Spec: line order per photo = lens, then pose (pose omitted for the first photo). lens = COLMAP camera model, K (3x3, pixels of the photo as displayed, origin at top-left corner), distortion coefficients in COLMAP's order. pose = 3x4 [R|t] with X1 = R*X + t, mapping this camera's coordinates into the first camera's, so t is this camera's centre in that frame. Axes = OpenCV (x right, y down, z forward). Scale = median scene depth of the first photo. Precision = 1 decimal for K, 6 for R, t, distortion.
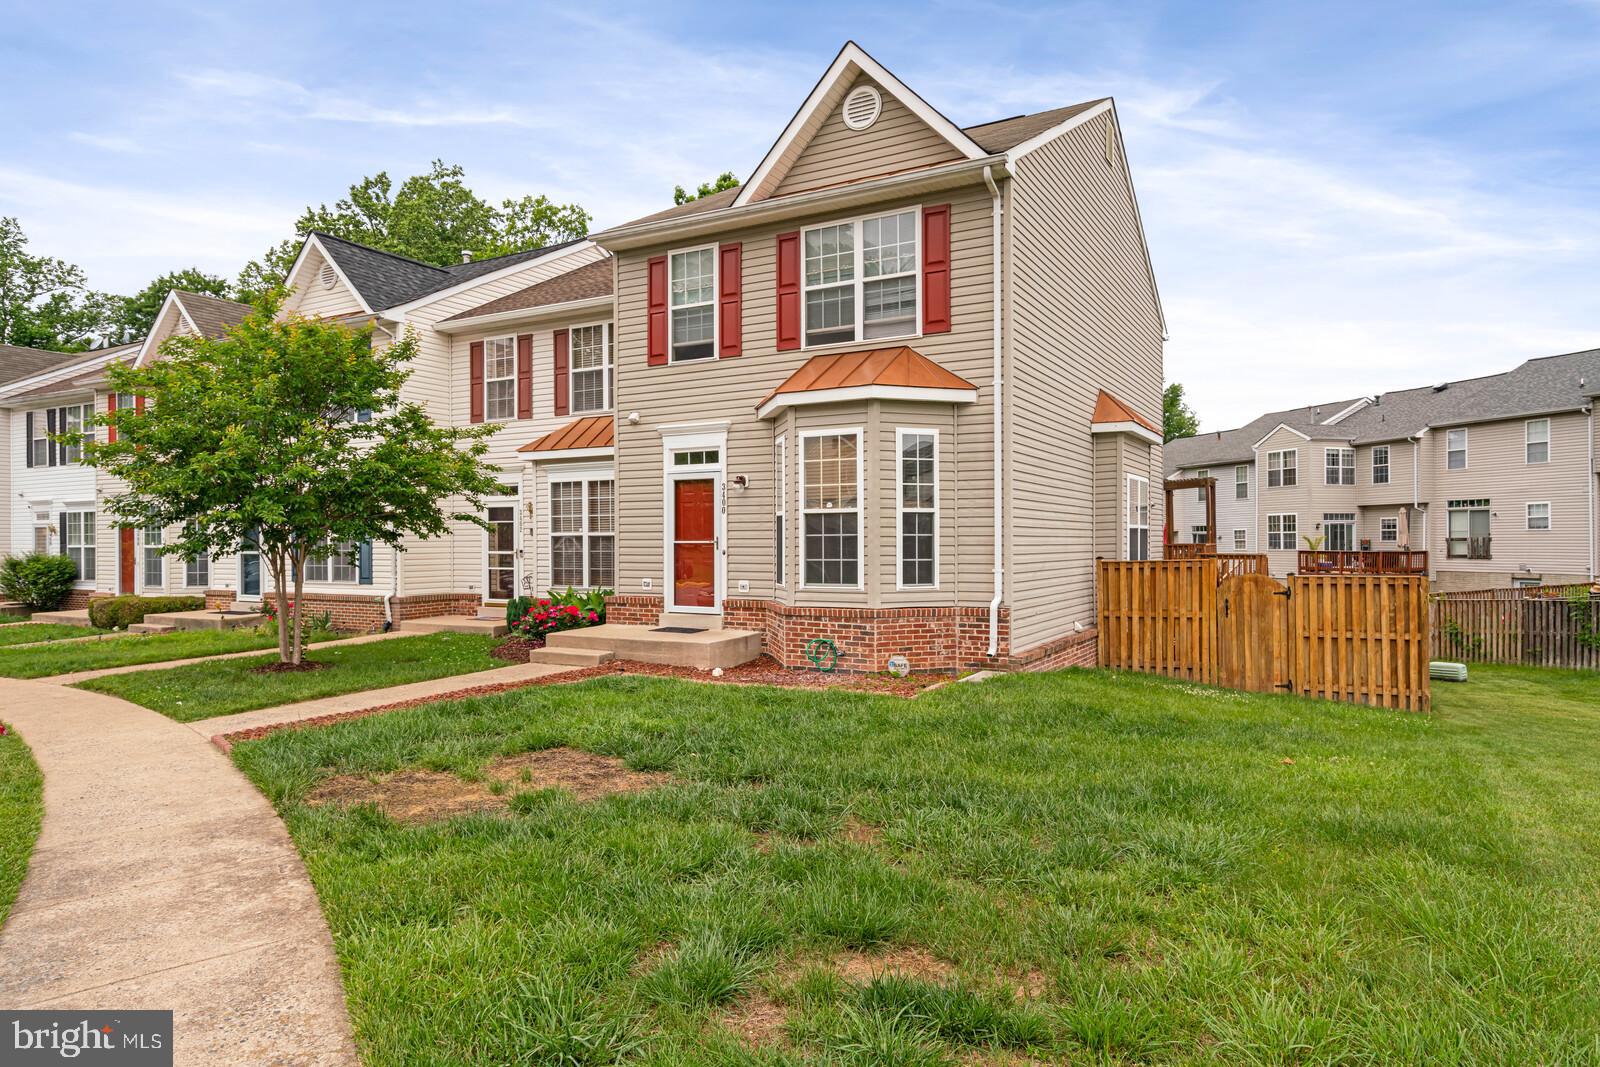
lens RADIAL K [[982.0, 0, 788.5], [0, 982.0, 539.2], [0, 0, 1]] dist [0.006708, 0.001932]
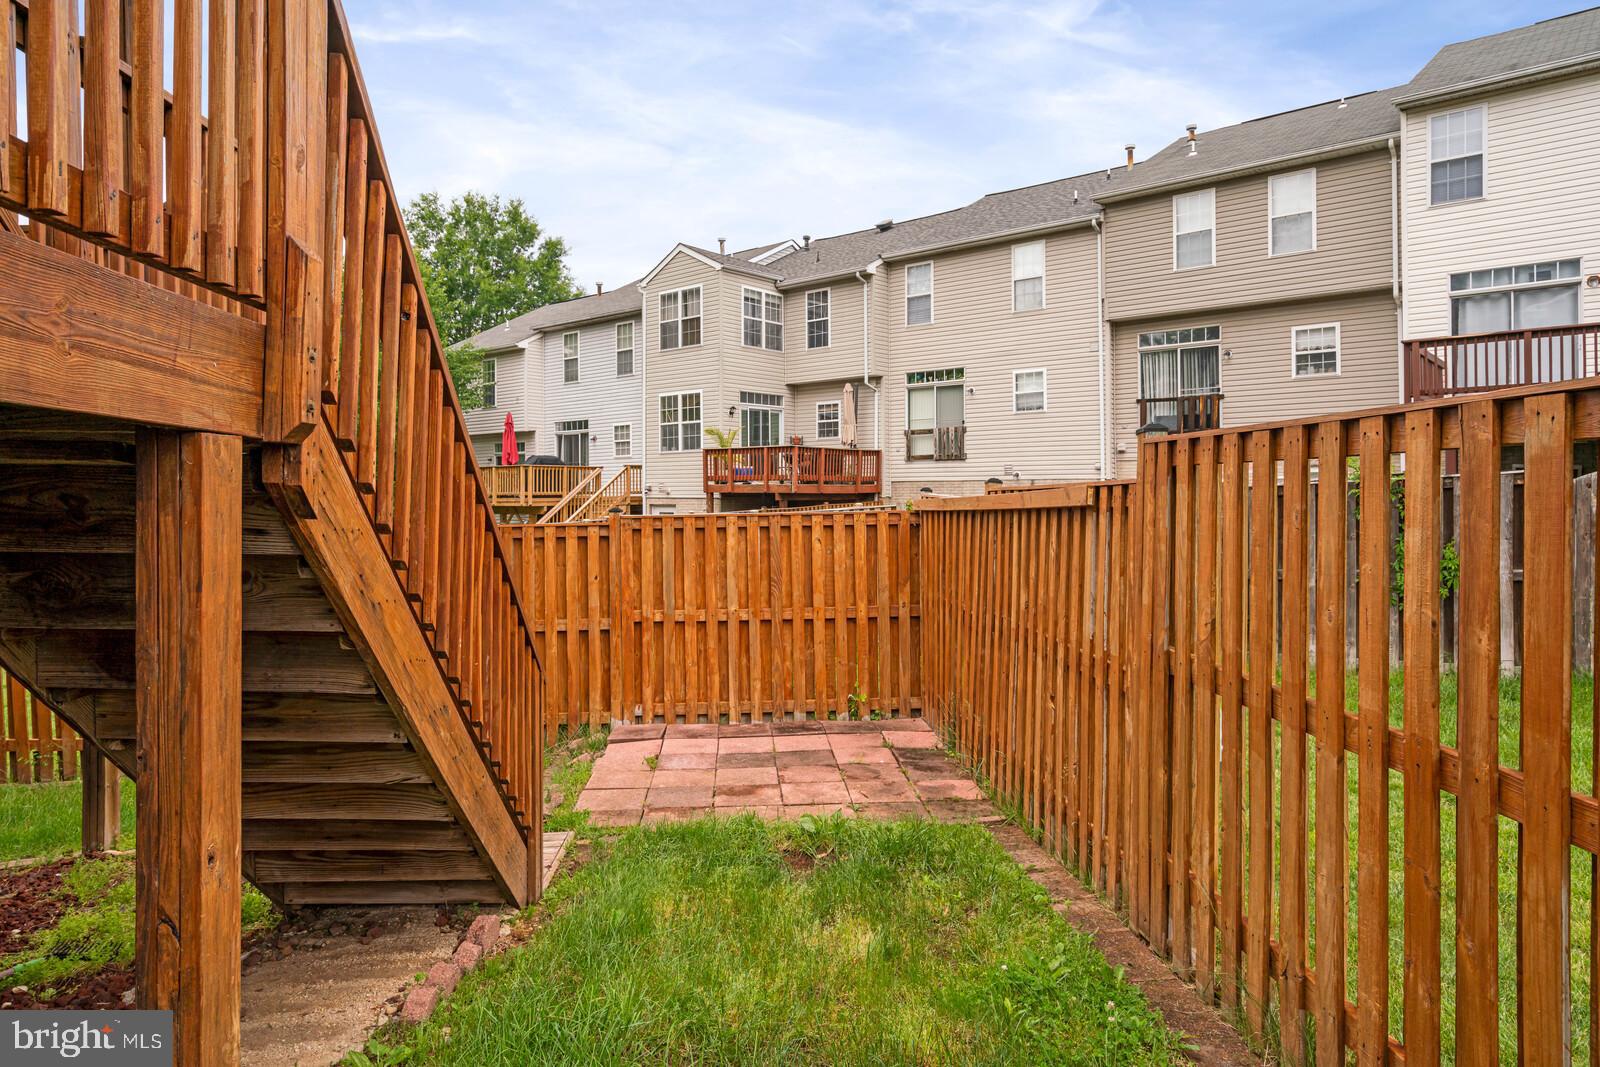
lens RADIAL K [[971.2, 0, 802.7], [0, 971.2, 481.6], [0, 0, 1]] dist [0.004863, 0.001545]
pose [[0.841922, 0.003748, 0.539587, 0.726237], [0.000455, 0.999971, -0.007657, 0.103641], [-0.539600, 0.006692, 0.841895, 1.364828]]
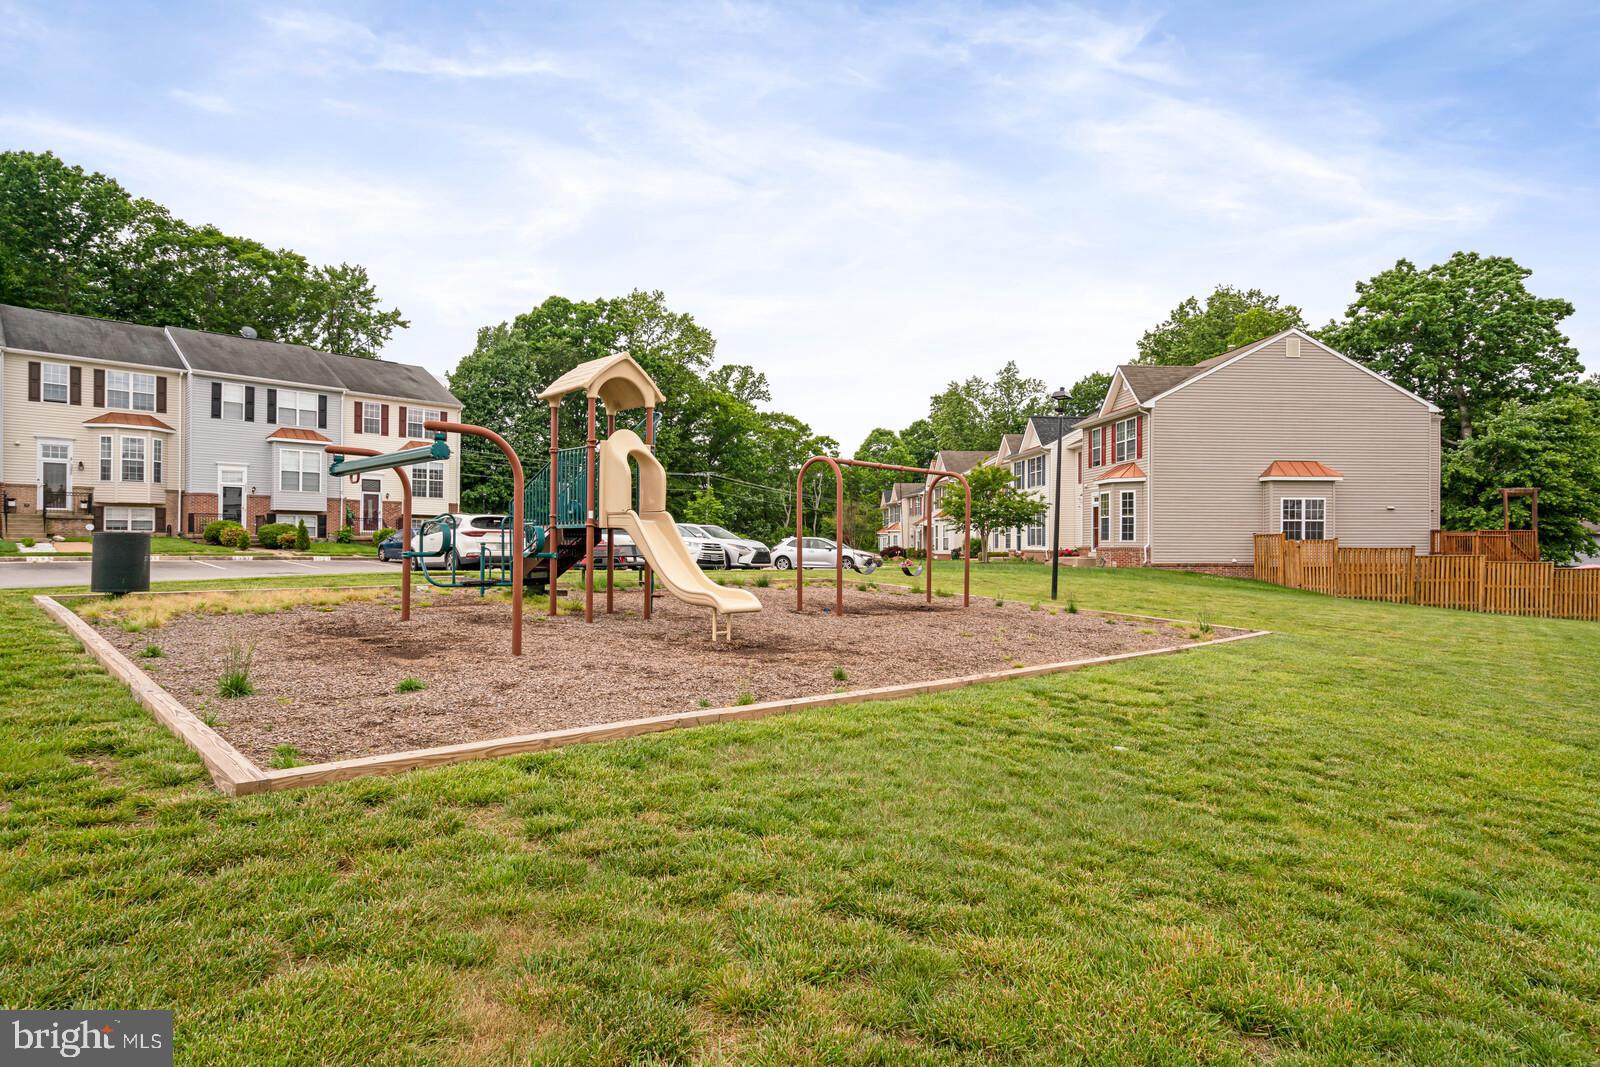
lens RADIAL K [[850.4, 0, 802.3], [0, 850.4, 536.9], [0, 0, 1]] dist [0.001876, 0.000395]
pose [[0.574099, 0.001219, -0.818785, 1.464820], [-0.004101, 0.999991, -0.001387, 0.036273], [0.818776, 0.004154, 0.574098, -1.171281]]
